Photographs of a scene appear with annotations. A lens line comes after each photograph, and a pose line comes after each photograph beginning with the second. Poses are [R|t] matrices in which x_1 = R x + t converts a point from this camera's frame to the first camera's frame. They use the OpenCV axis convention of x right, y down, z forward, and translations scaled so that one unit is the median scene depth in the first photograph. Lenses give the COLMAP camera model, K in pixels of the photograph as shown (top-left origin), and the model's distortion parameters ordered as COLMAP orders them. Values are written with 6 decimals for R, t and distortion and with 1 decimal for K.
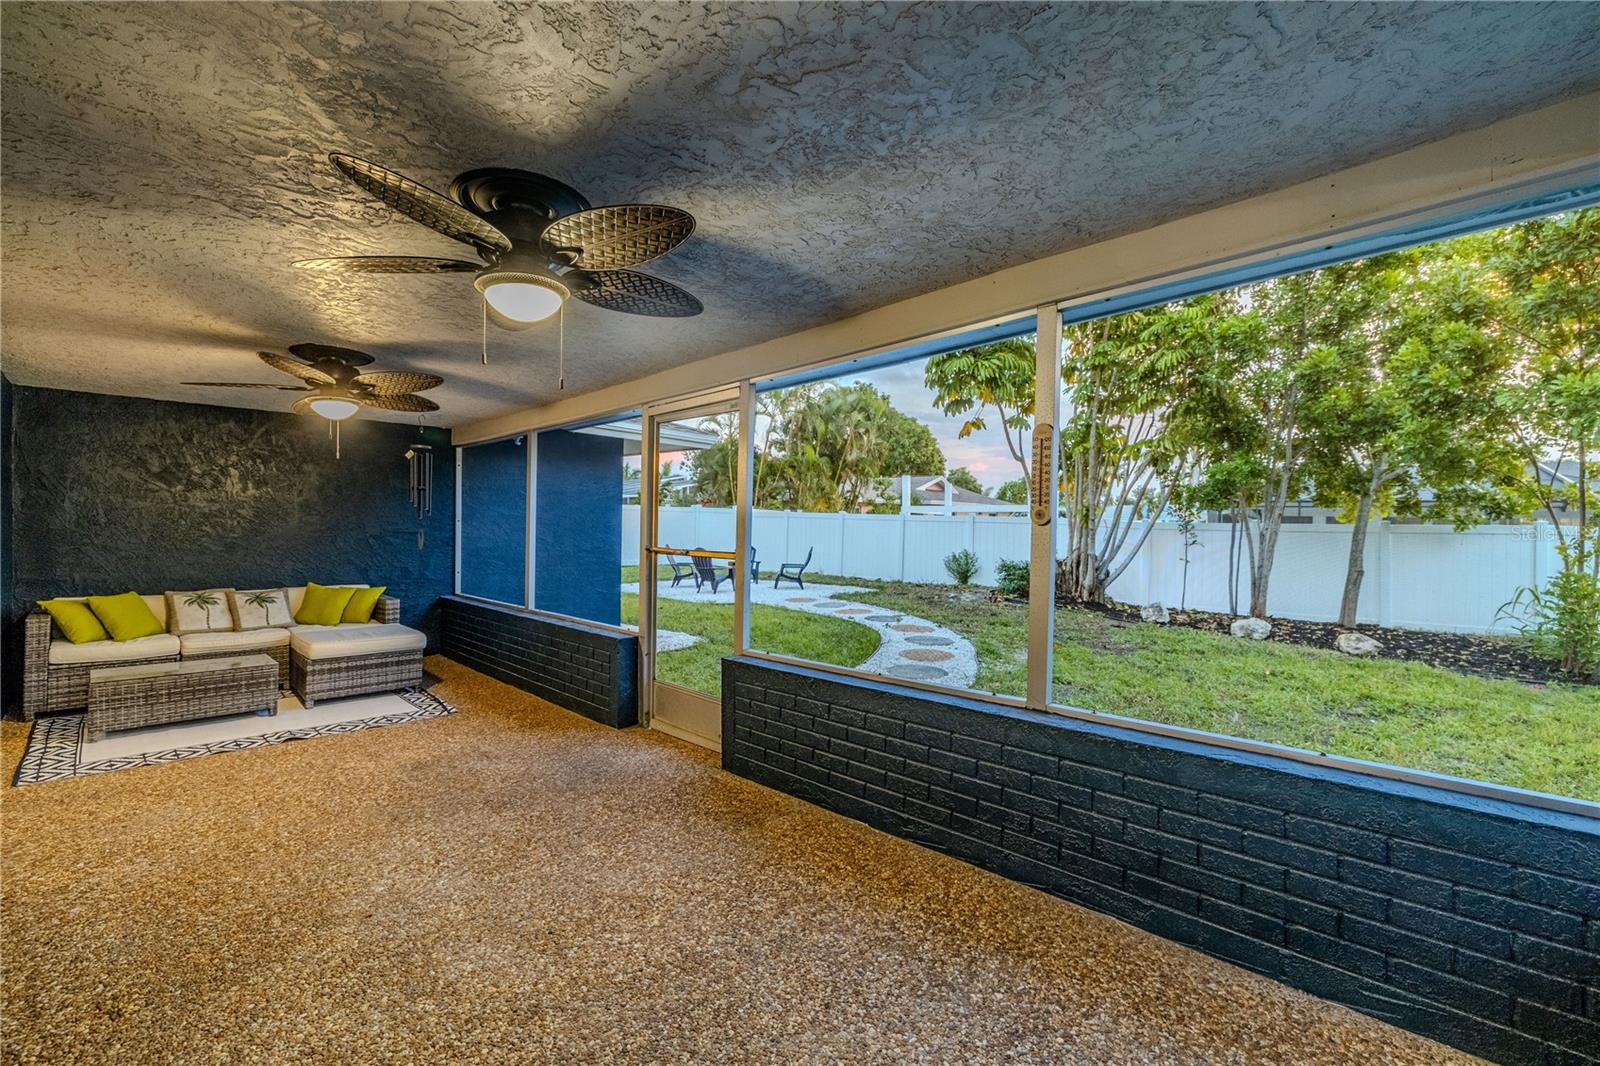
lens RADIAL K [[666.4, 0, 807.4], [0, 666.4, 527.9], [0, 0, 1]] dist [-0.002478, -0.000636]
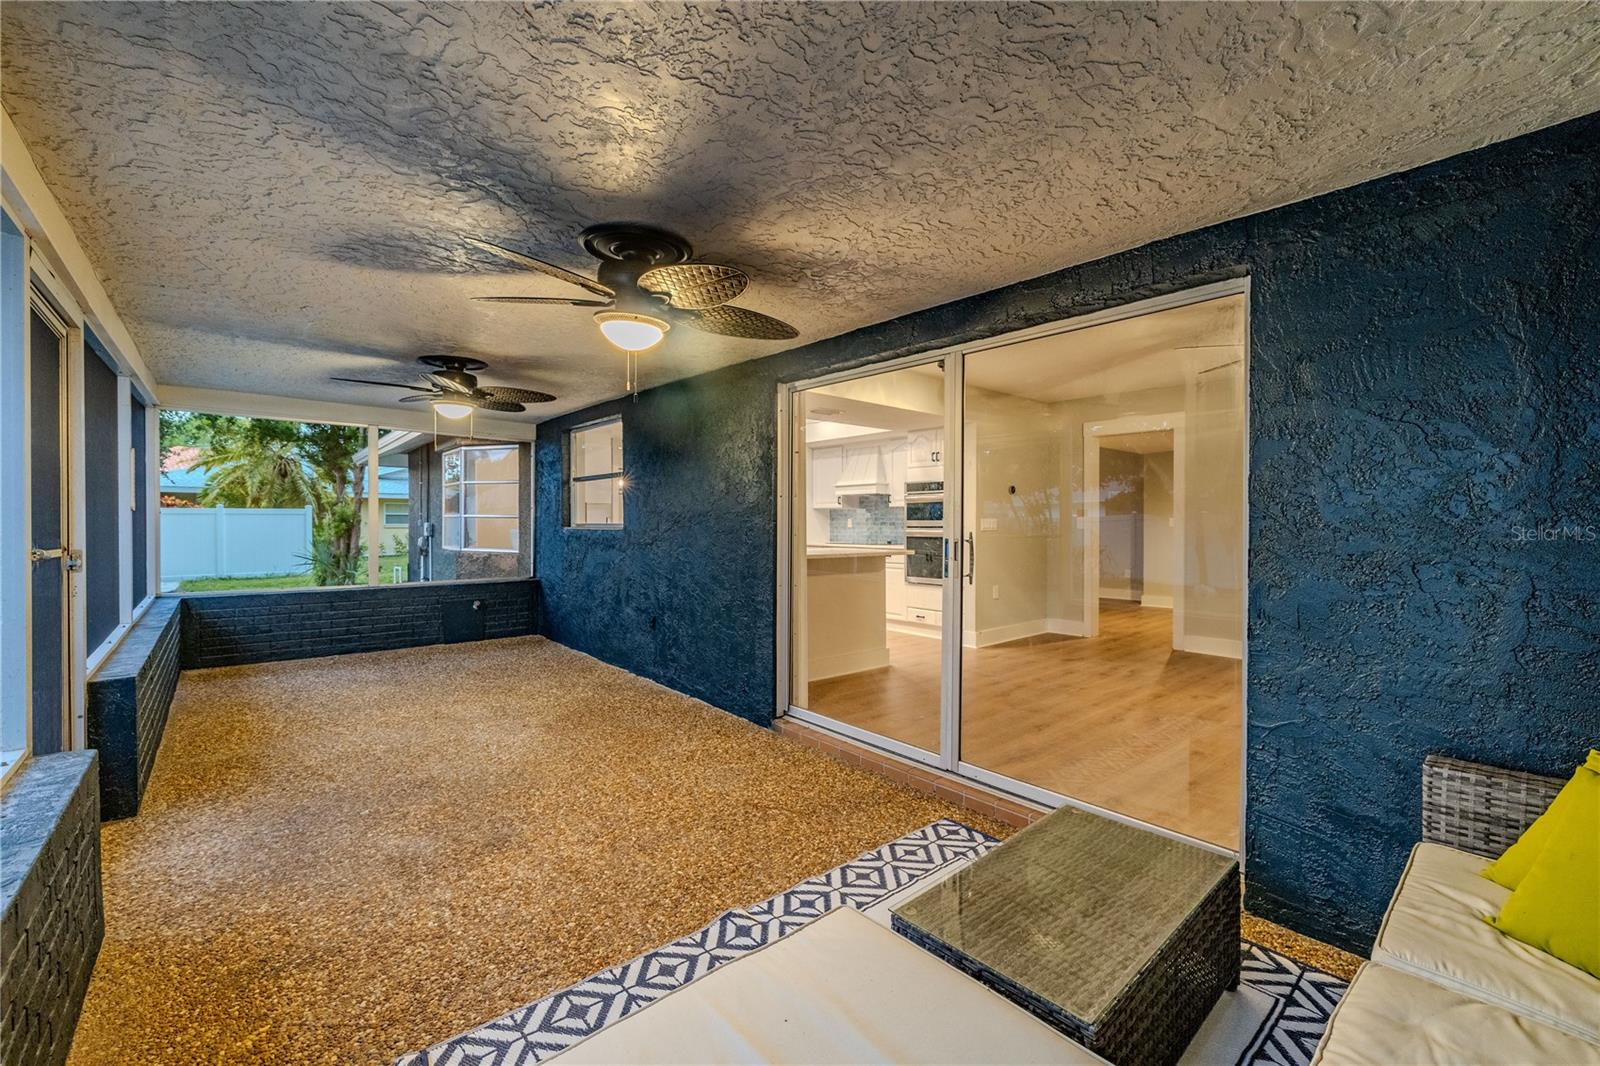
lens RADIAL K [[672.4, 0, 800.0], [0, 672.4, 533.0], [0, 0, 1]] dist [-0.000336, 0.000195]
pose [[-0.994692, -0.016706, 0.101530, -0.772052], [-0.015259, 0.999771, 0.015013, 0.001854], [-0.101758, 0.013384, -0.994719, 1.337338]]
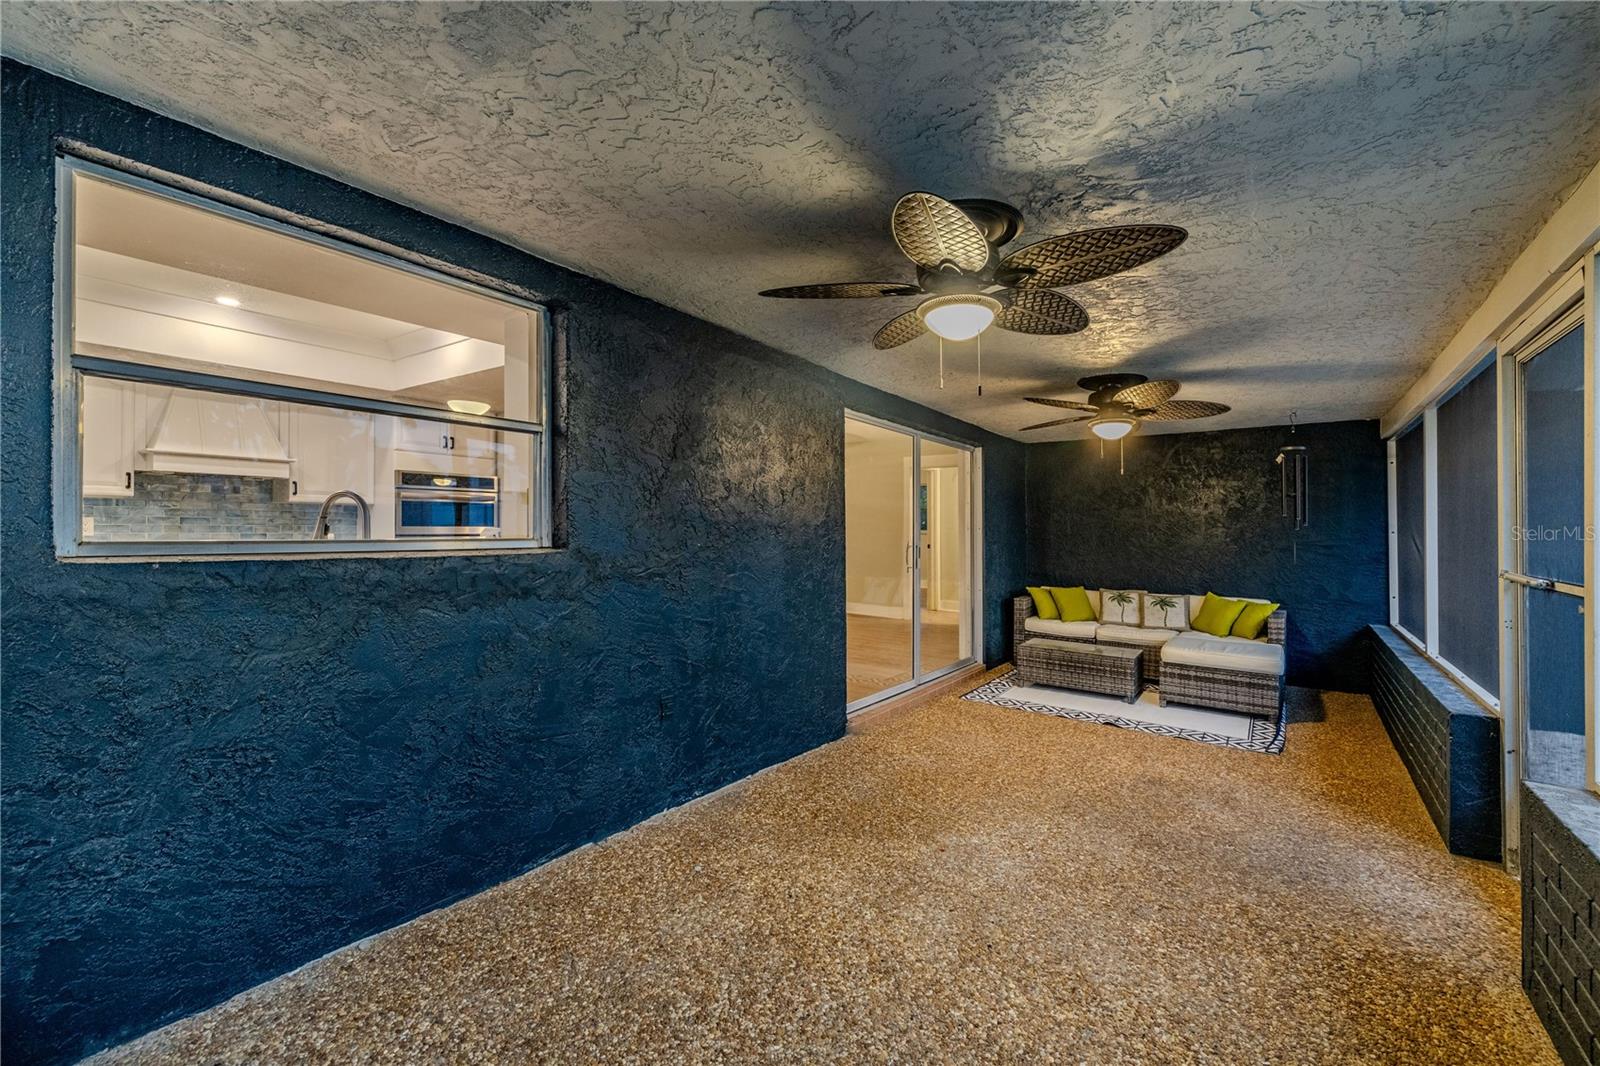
lens RADIAL K [[679.2, 0, 791.3], [0, 679.2, 516.4], [0, 0, 1]] dist [-0.000929, -0.000276]
pose [[0.135682, -0.028789, -0.990334, 0.269210], [-0.010803, 0.999475, -0.030535, 0.004492], [0.990694, 0.014842, 0.135300, 0.261645]]
